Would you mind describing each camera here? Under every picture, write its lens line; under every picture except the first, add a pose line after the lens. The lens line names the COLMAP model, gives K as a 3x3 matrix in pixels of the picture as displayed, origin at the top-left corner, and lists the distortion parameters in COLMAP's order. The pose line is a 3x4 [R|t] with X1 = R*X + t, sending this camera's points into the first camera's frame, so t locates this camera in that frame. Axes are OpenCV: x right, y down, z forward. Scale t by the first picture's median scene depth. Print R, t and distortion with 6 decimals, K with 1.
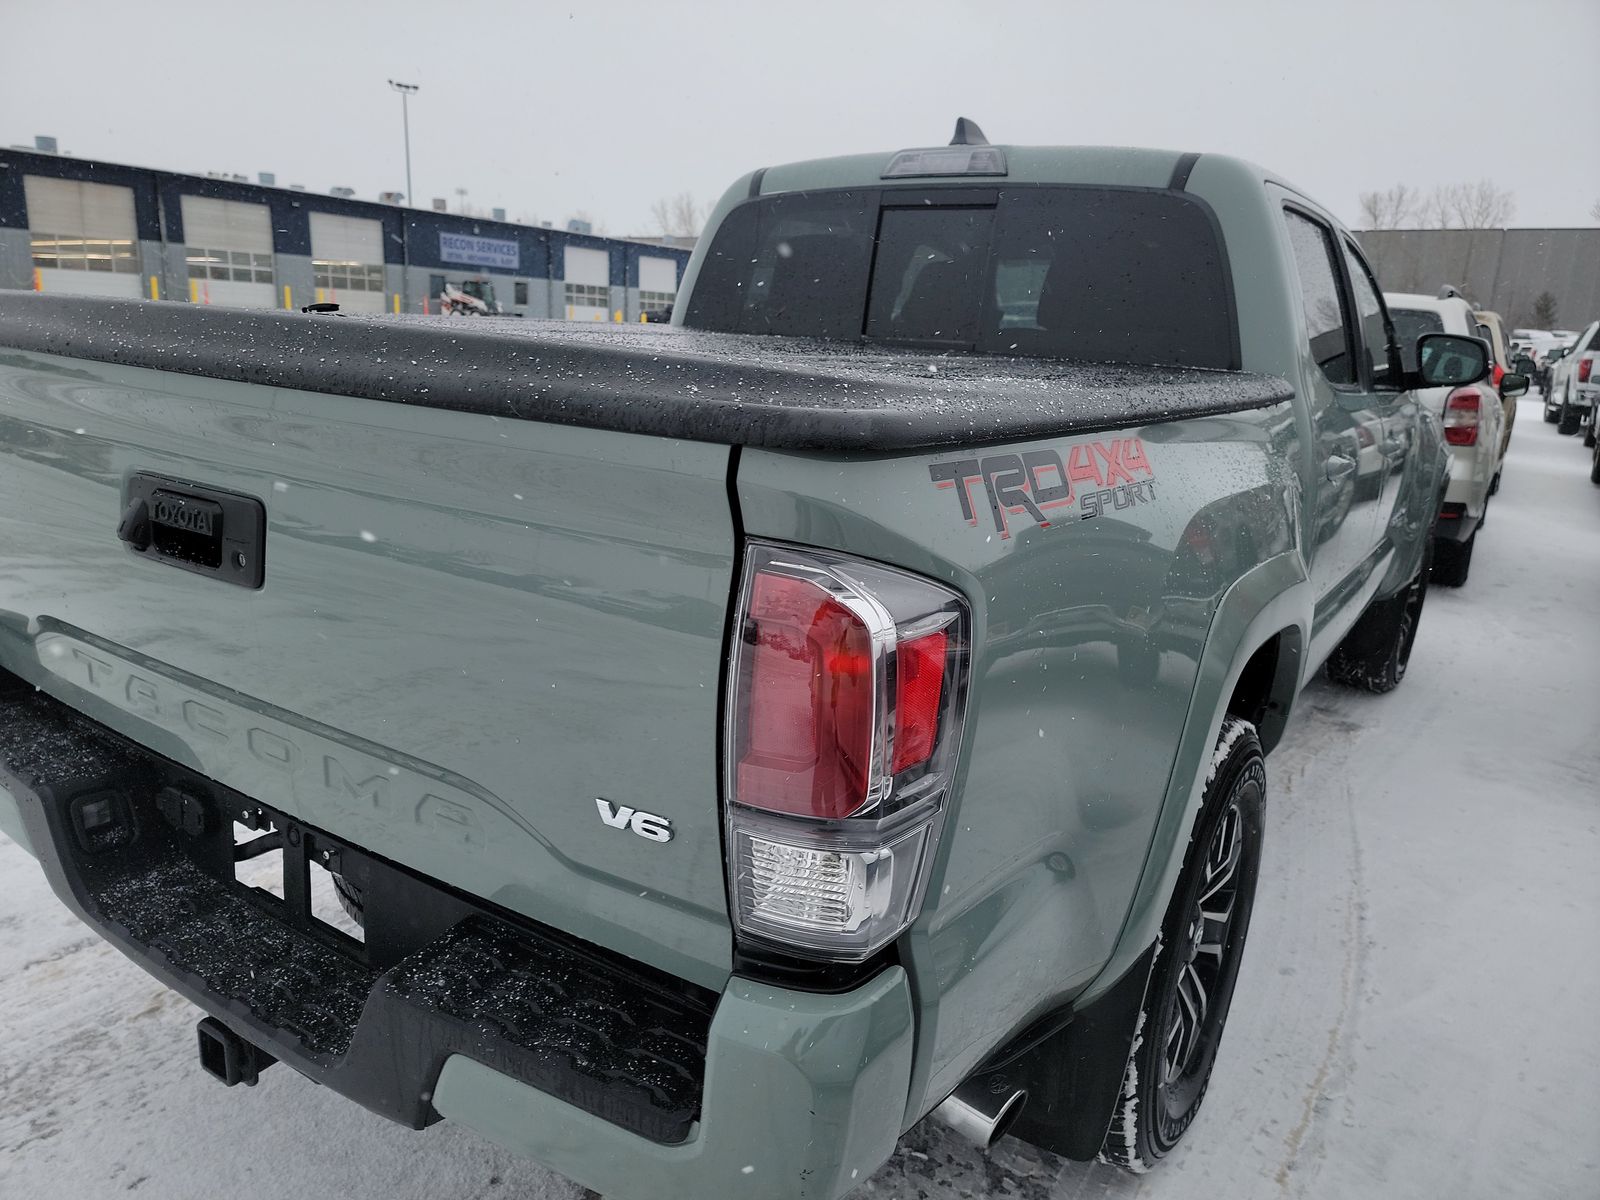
lens RADIAL K [[1113.4, 0, 800.1], [0, 1113.4, 600.4], [0, 0, 1]] dist [0.064374, -0.039082]
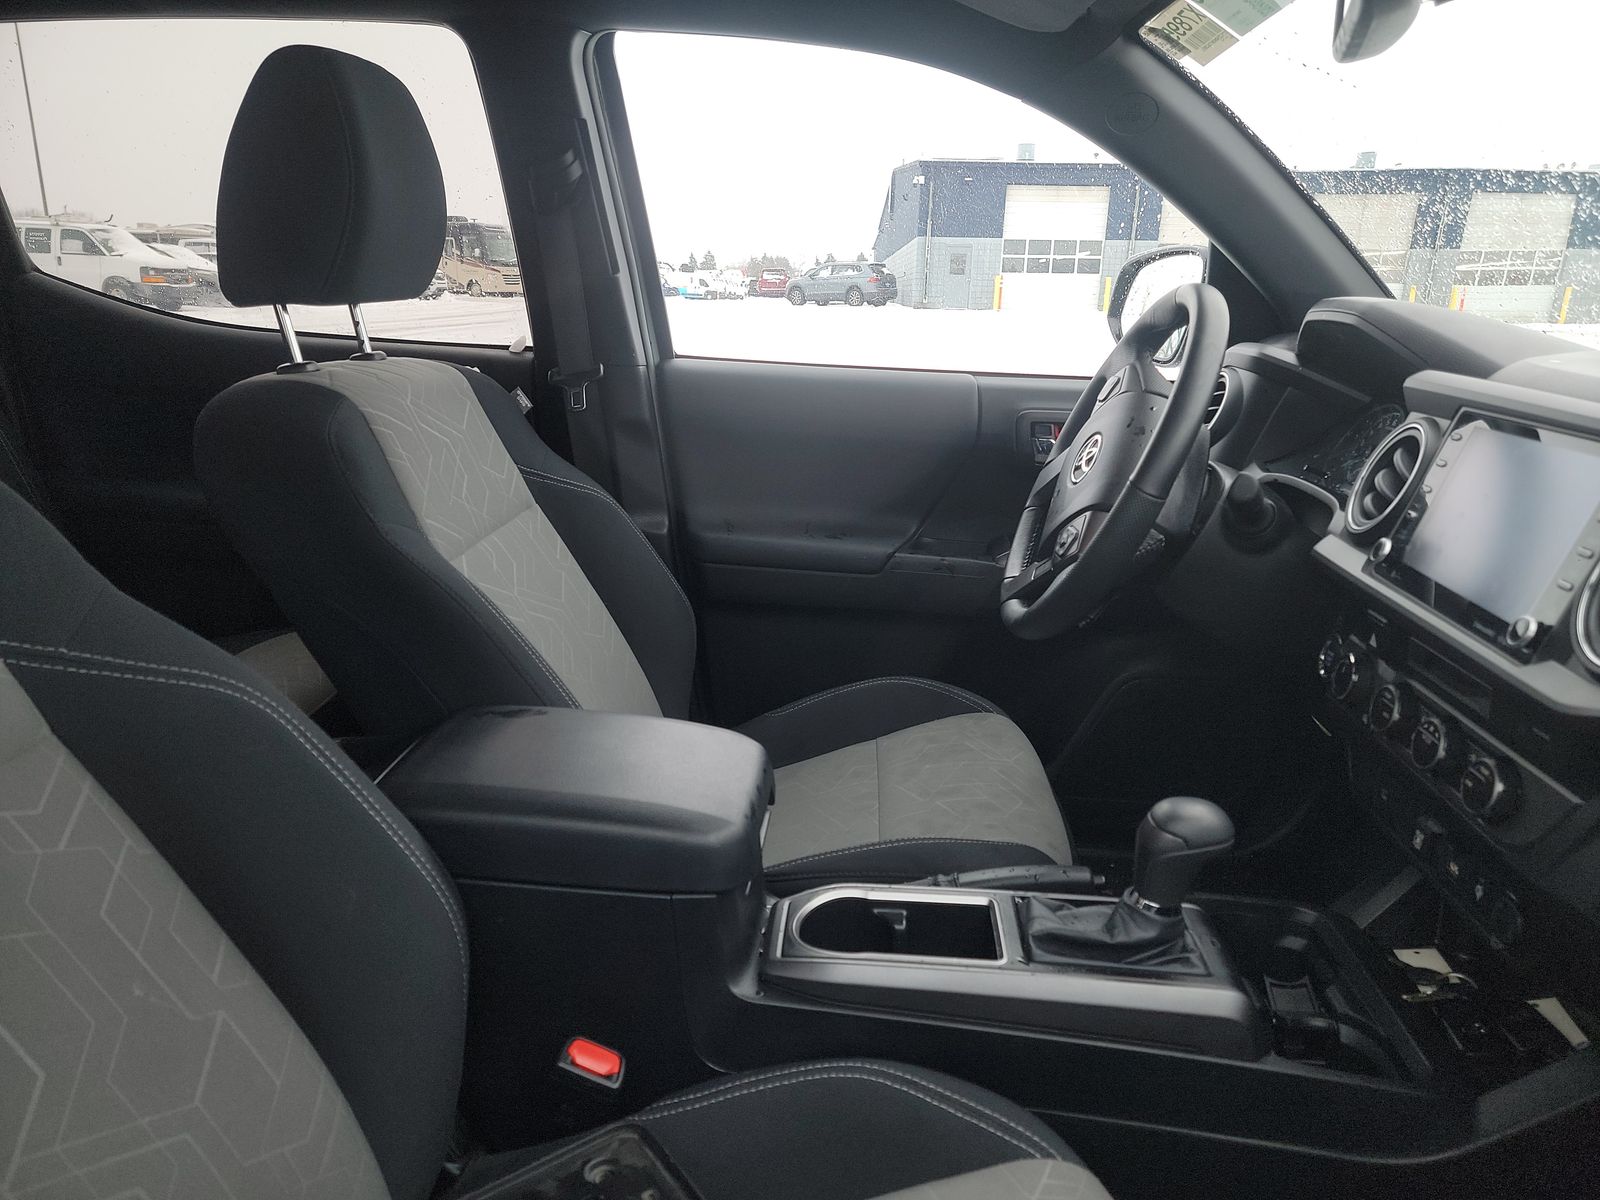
lens RADIAL K [[1113.4, 0, 801.1], [0, 1113.4, 607.4], [0, 0, 1]] dist [0.064374, -0.039082]
pose [[0.437822, 0.221282, -0.871405, 0.286554], [-0.229292, 0.964669, 0.129761, -0.085541], [0.869331, 0.142994, 0.473092, 0.412994]]
